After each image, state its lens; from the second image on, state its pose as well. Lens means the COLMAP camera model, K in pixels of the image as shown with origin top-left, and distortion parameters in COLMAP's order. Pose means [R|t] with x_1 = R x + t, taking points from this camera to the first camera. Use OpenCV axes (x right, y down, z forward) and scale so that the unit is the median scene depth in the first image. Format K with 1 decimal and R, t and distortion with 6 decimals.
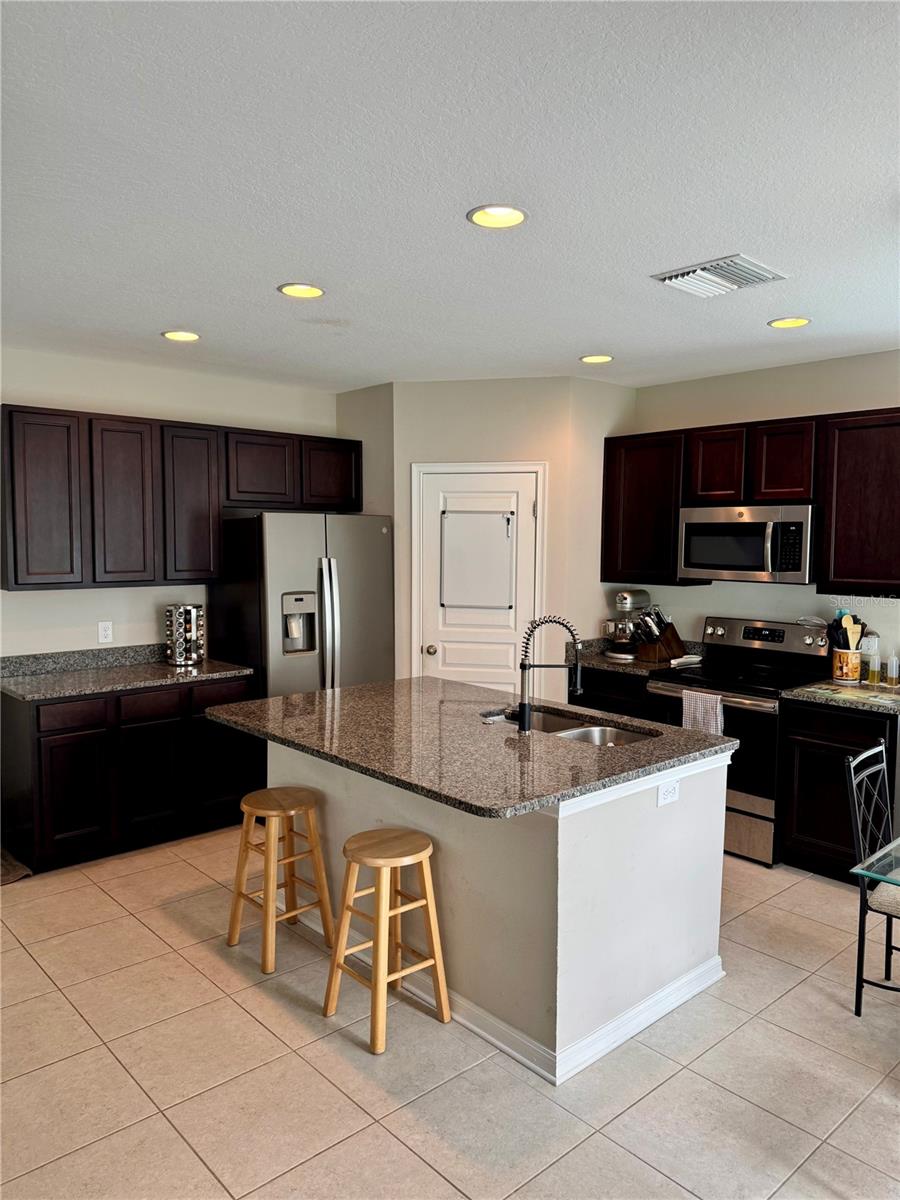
lens RADIAL K [[847.6, 0, 450.0], [0, 847.6, 600.0], [0, 0, 1]] dist [0.001699, 0.000614]
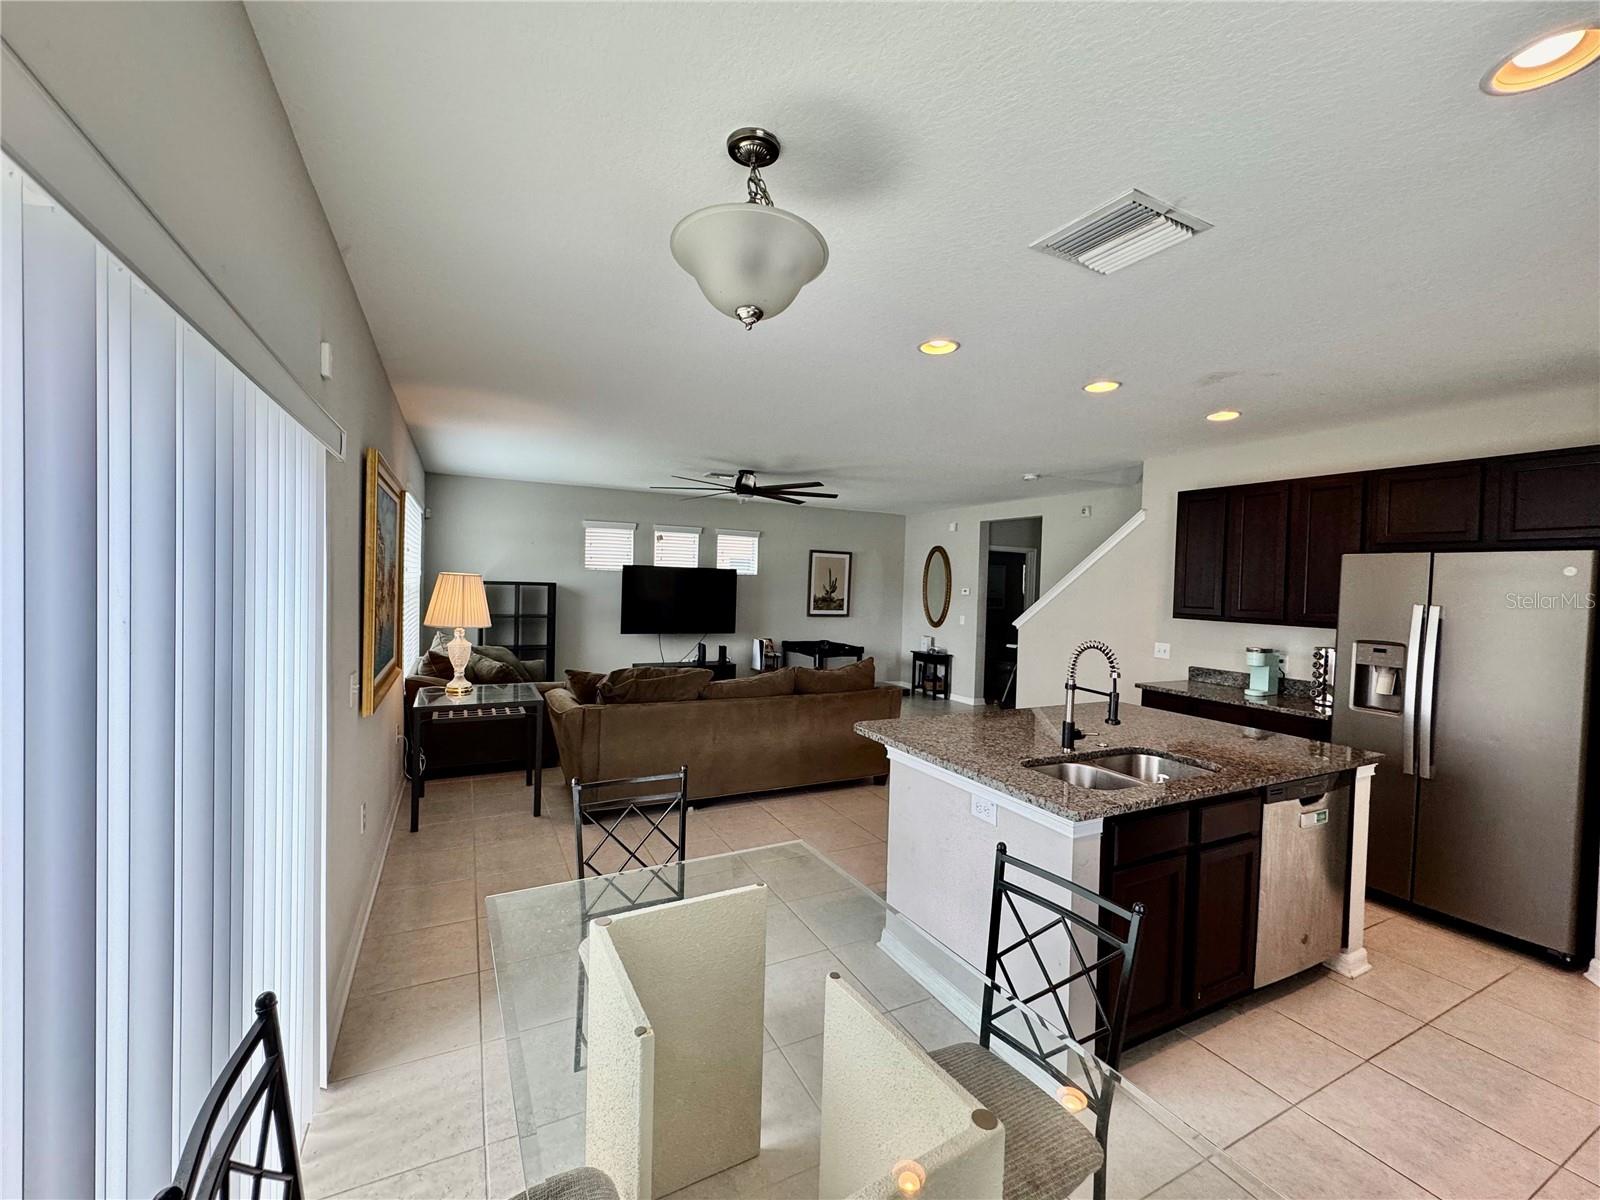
lens RADIAL K [[654.7, 0, 800.0], [0, 654.7, 600.0], [0, 0, 1]] dist [-0.000003, -0.000006]
pose [[-0.249788, 0.013639, -0.968205, 0.993316], [-0.103820, 0.993760, 0.040784, -0.028893], [0.962719, 0.110706, -0.246813, 0.885235]]
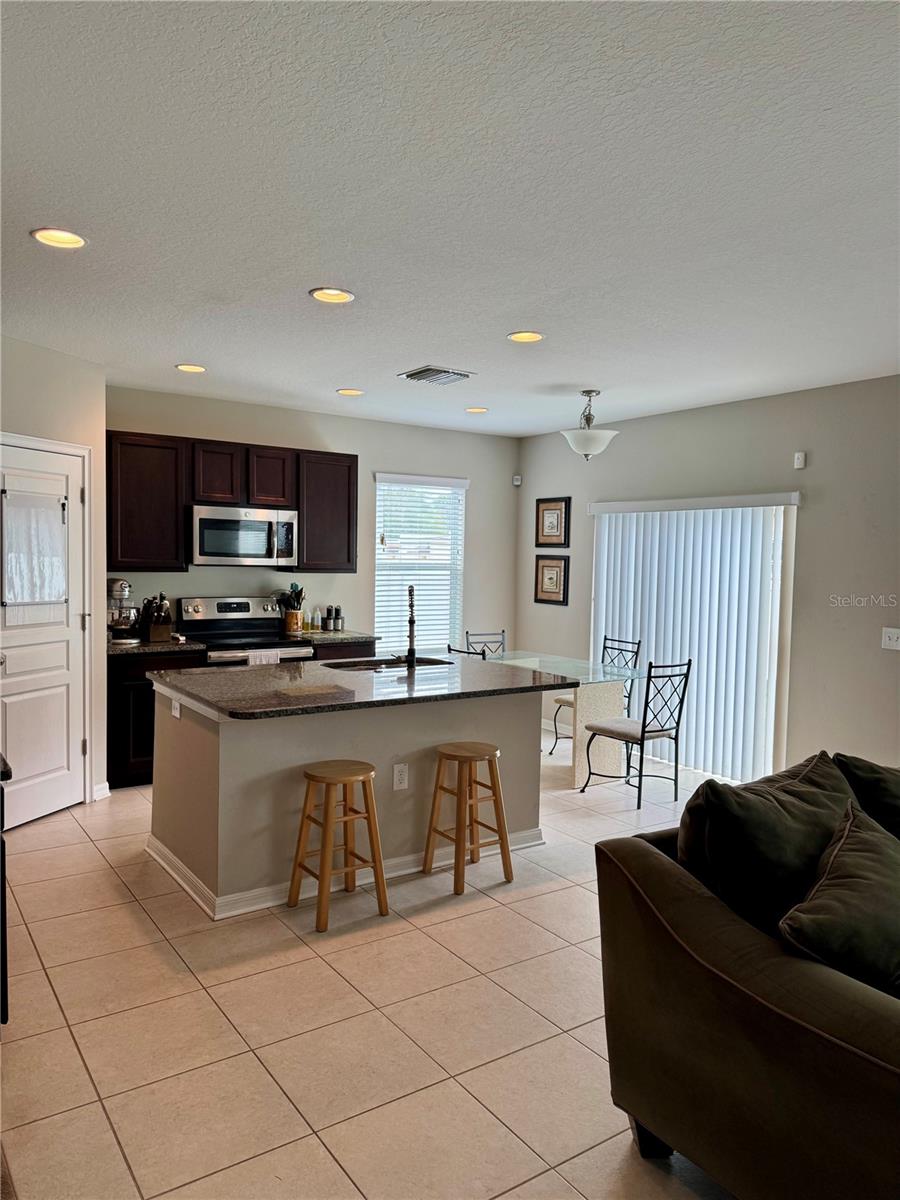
lens RADIAL K [[847.6, 0, 450.0], [0, 847.6, 600.0], [0, 0, 1]] dist [0.001699, 0.000614]
pose [[0.122519, -0.048272, 0.991292, -0.857463], [0.060178, 0.997340, 0.041129, -0.004660], [-0.990640, 0.054615, 0.125098, 0.509486]]
